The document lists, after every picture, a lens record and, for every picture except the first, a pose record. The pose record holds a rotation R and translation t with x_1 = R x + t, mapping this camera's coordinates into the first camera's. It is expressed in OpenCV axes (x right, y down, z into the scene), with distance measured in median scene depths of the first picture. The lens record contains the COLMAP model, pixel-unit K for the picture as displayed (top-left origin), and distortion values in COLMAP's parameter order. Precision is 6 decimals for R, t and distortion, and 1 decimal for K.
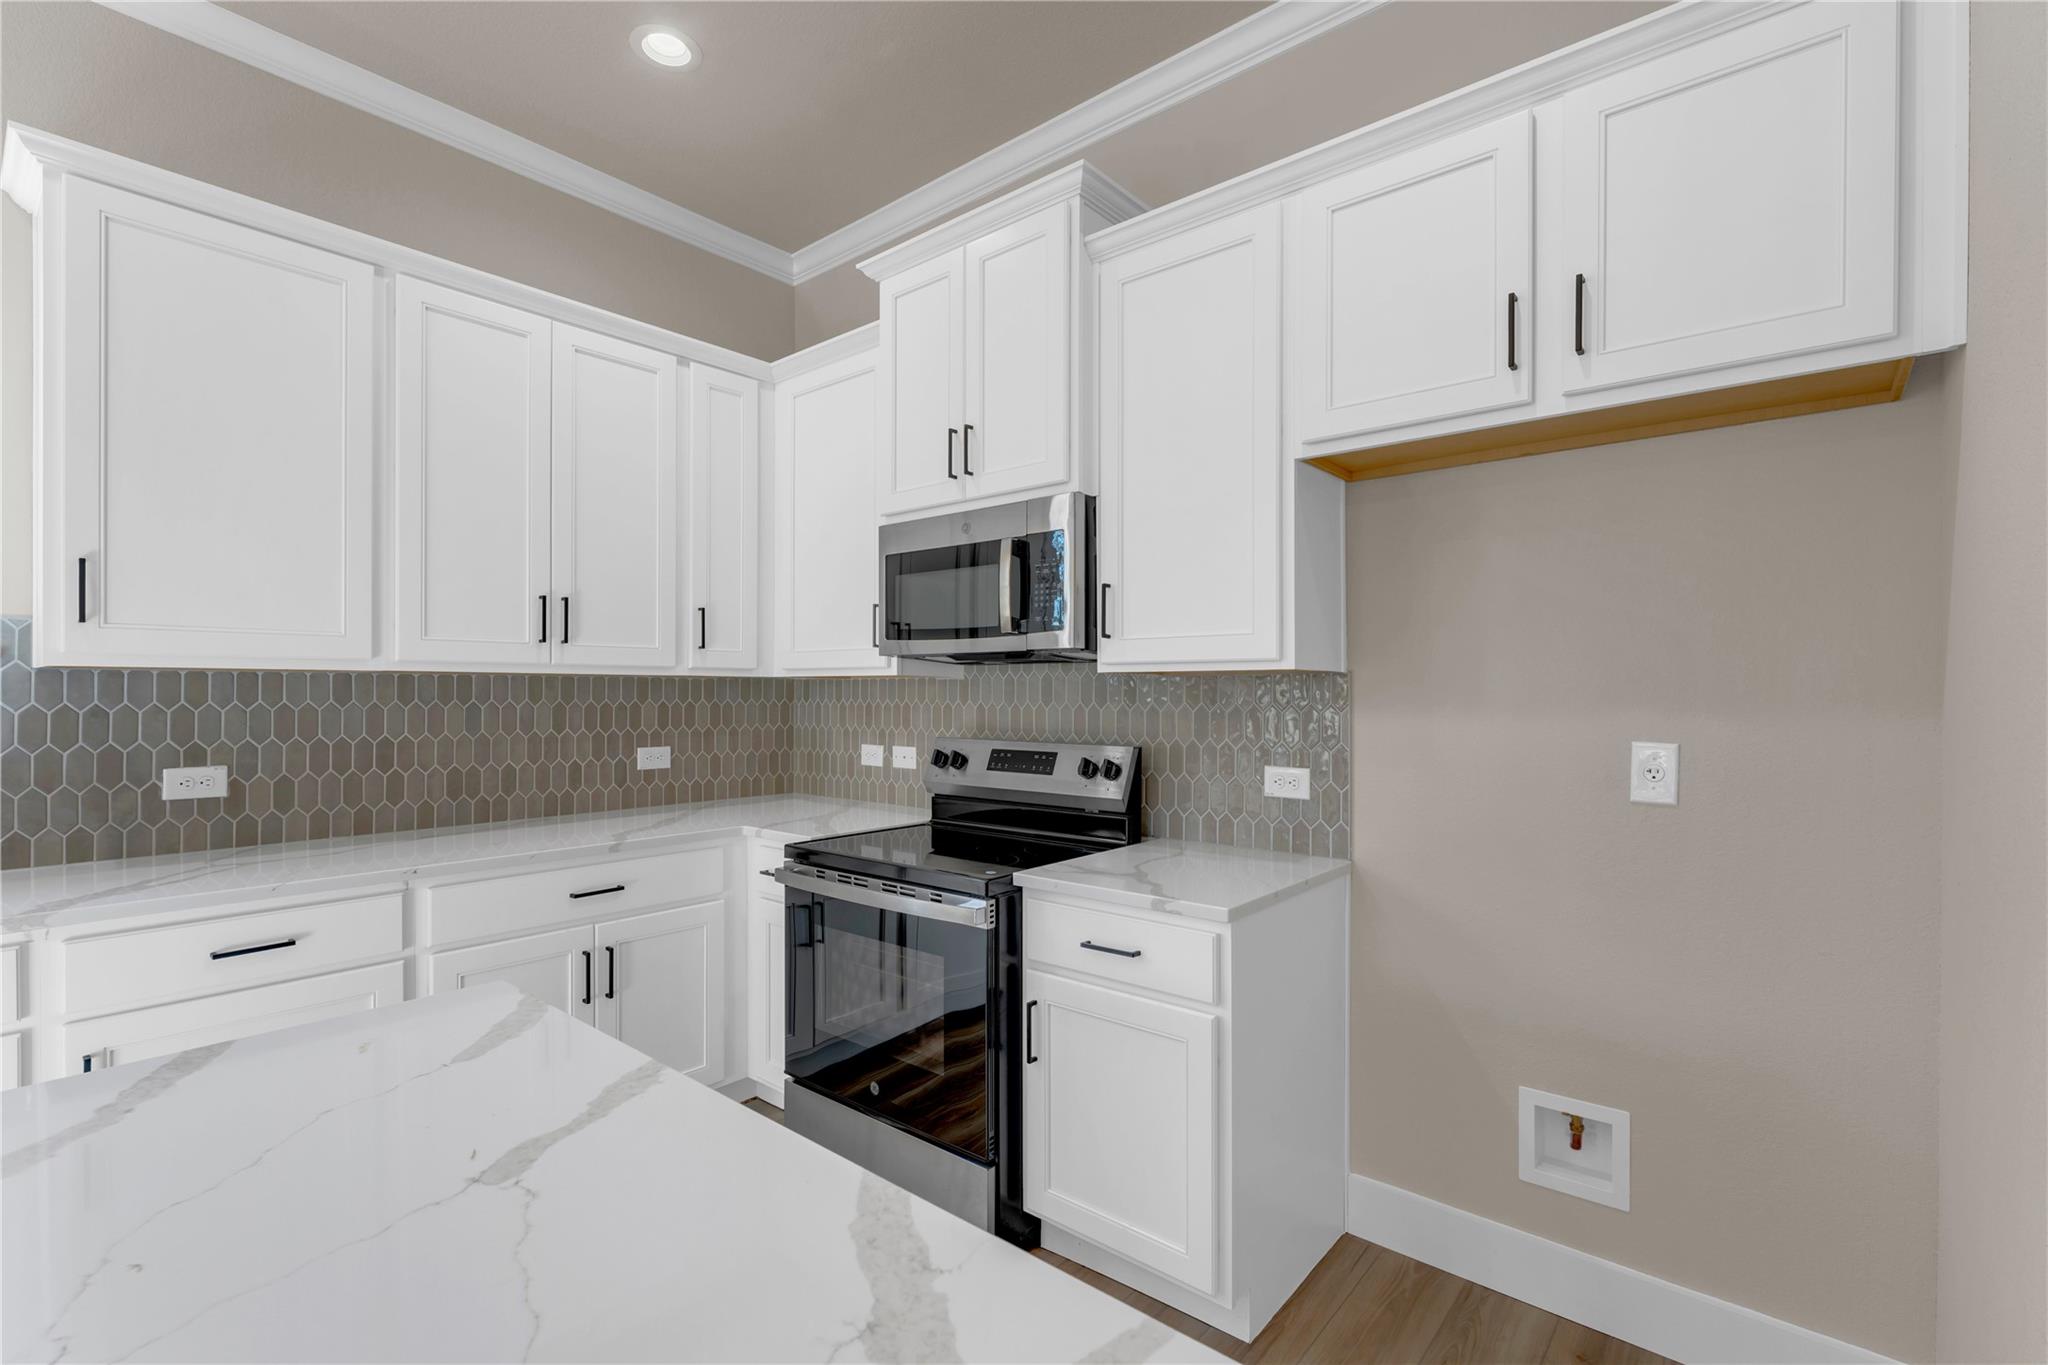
lens RADIAL K [[933.0, 0, 1024.0], [0, 933.0, 690.0], [0, 0, 1]] dist [-0.000136, 0.000100]
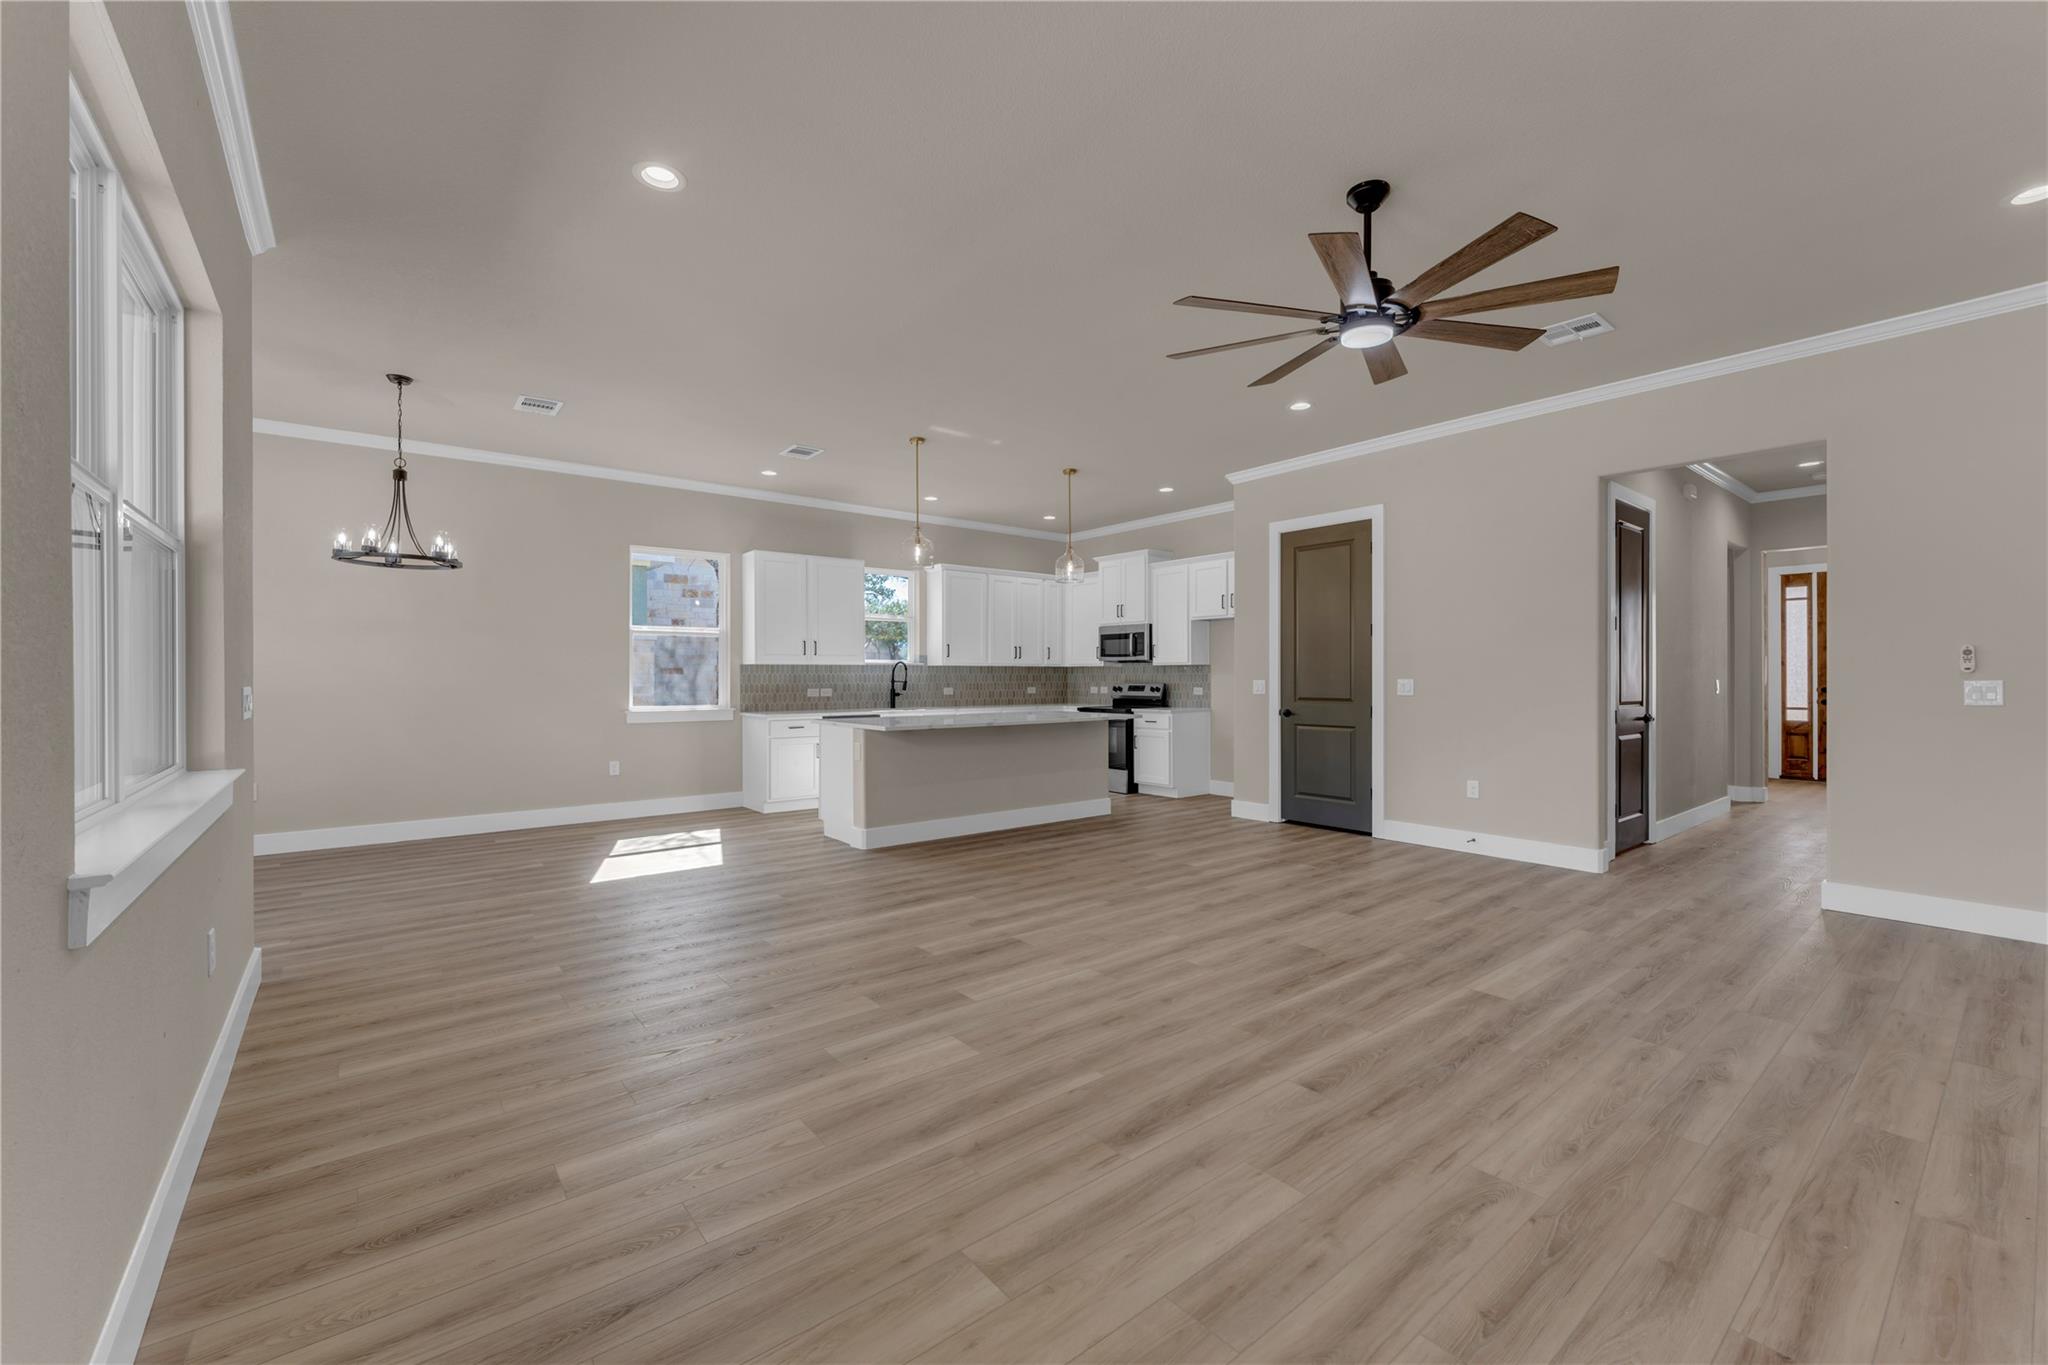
lens RADIAL K [[827.6, 0, 1019.4], [0, 827.6, 678.3], [0, 0, 1]] dist [-0.000373, 0.000045]
pose [[0.981727, -0.003594, -0.190260, 0.181045], [0.004266, 0.999986, 0.003122, 0.023373], [0.190246, -0.003877, 0.981729, -2.554444]]
